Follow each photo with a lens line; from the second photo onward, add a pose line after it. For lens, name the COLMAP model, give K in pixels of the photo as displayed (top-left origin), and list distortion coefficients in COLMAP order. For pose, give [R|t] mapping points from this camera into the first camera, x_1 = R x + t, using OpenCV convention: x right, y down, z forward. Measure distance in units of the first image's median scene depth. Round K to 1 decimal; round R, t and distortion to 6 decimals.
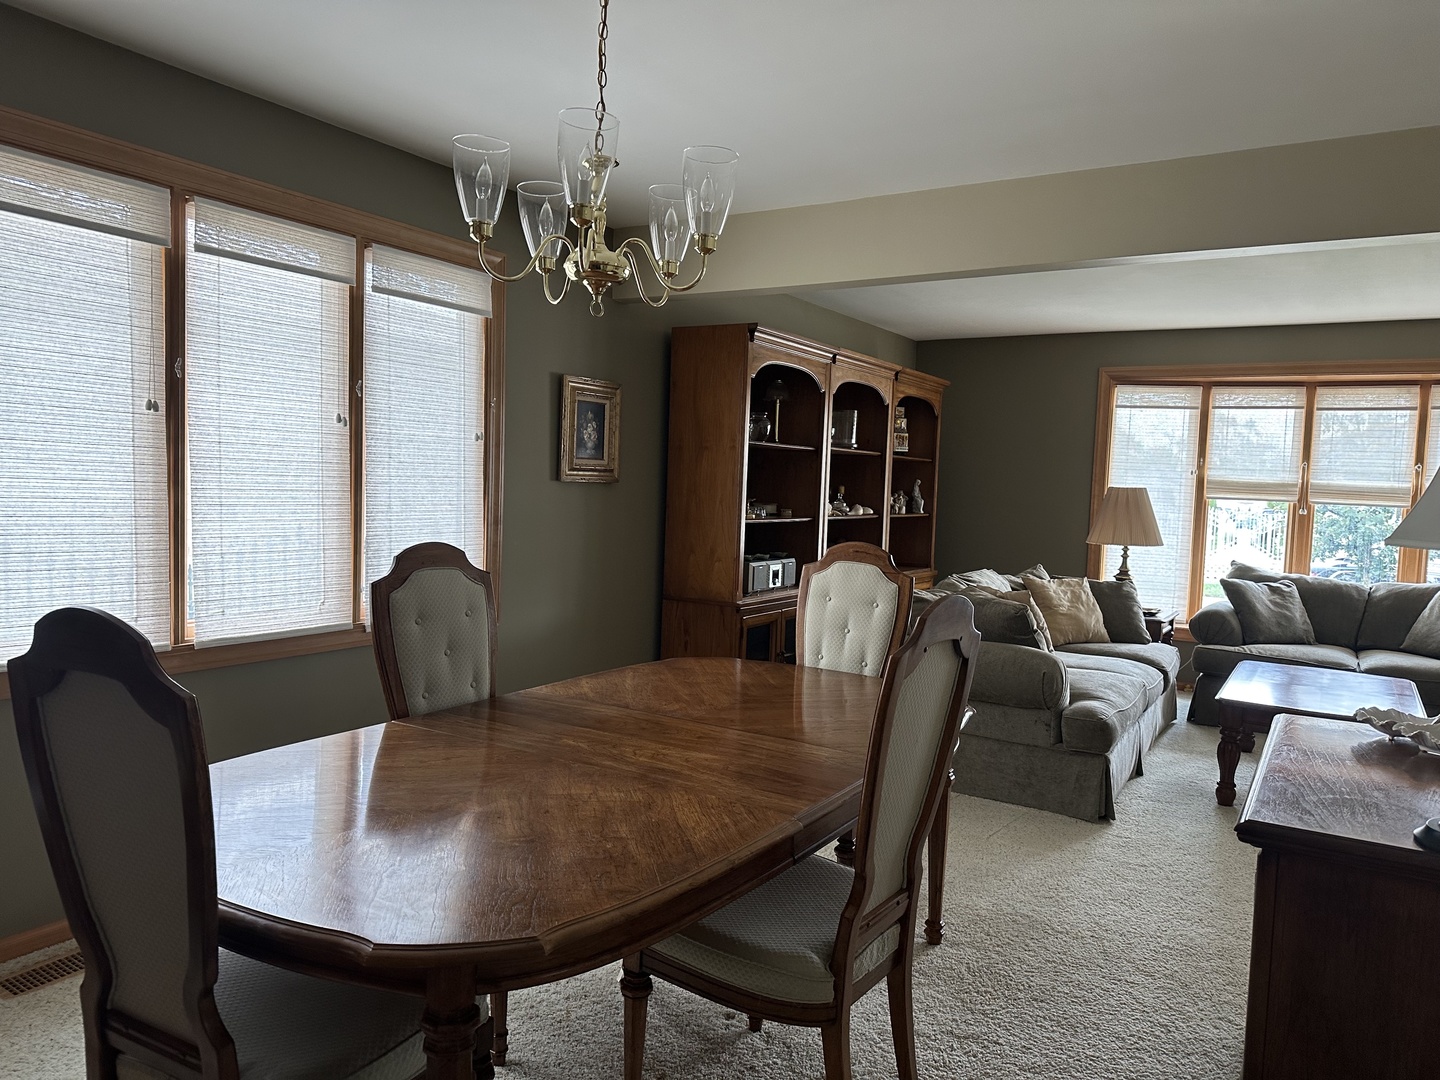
lens RADIAL K [[1013.4, 0, 721.1], [0, 1013.4, 547.3], [0, 0, 1]] dist [0.016745, -0.004739]
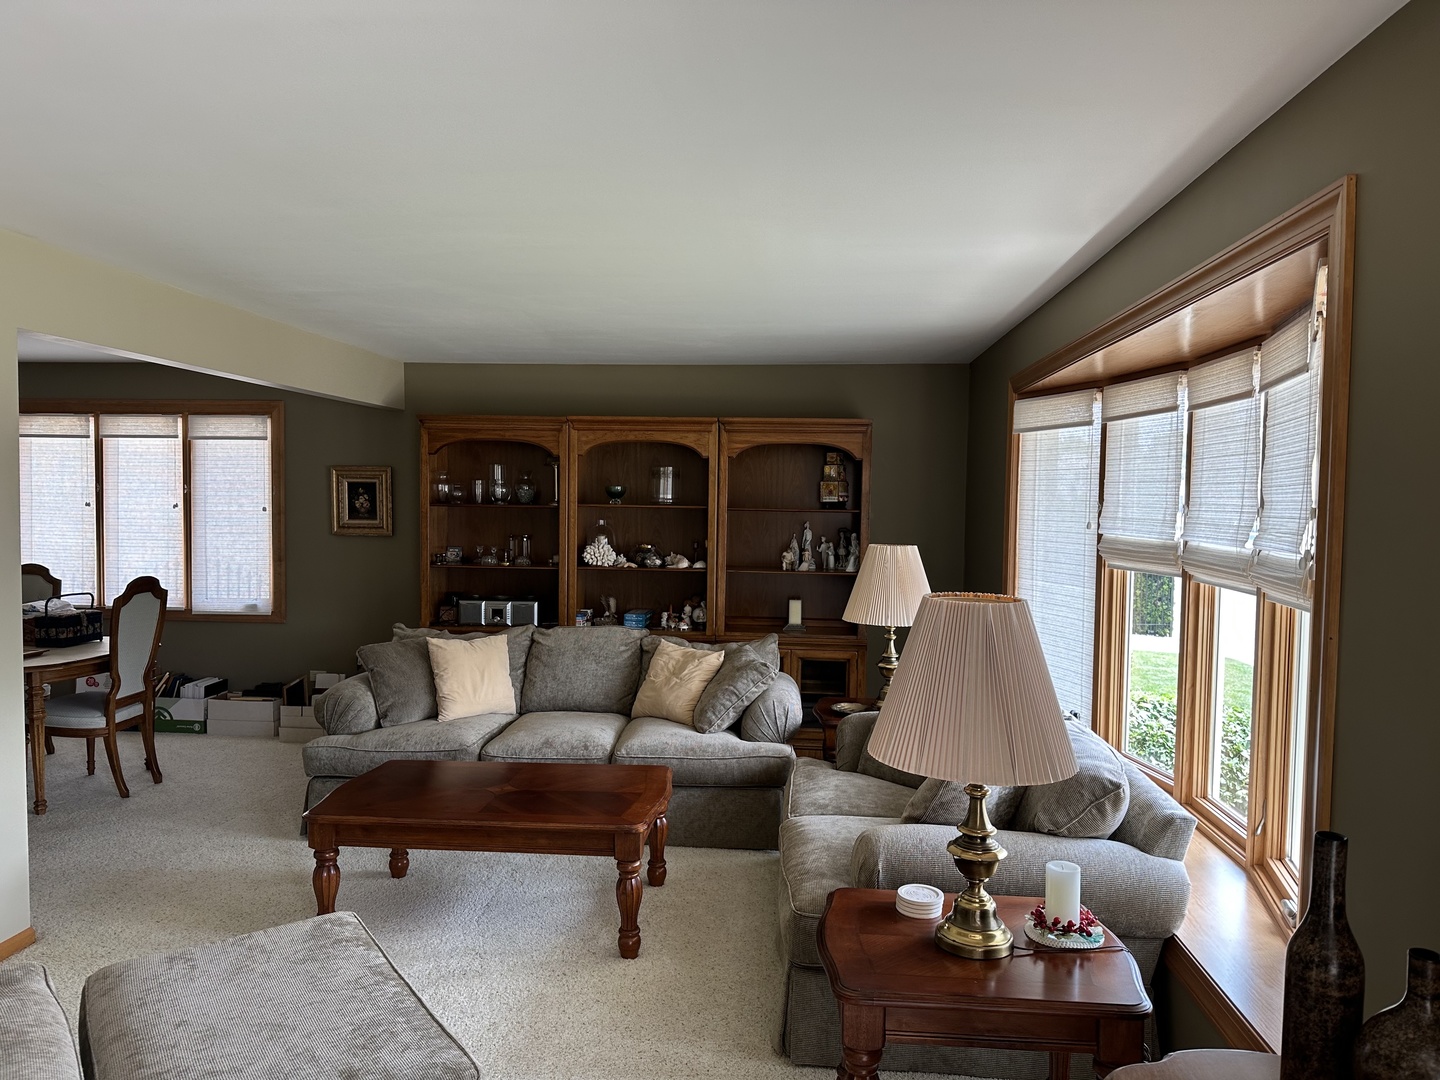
lens RADIAL K [[1013.4, 0, 721.1], [0, 1013.4, 547.3], [0, 0, 1]] dist [0.016745, -0.004739]
pose [[0.451766, 0.012285, -0.892052, 2.140256], [-0.057856, 0.998204, -0.015554, -0.081836], [0.890259, 0.058638, 0.451665, 1.179804]]
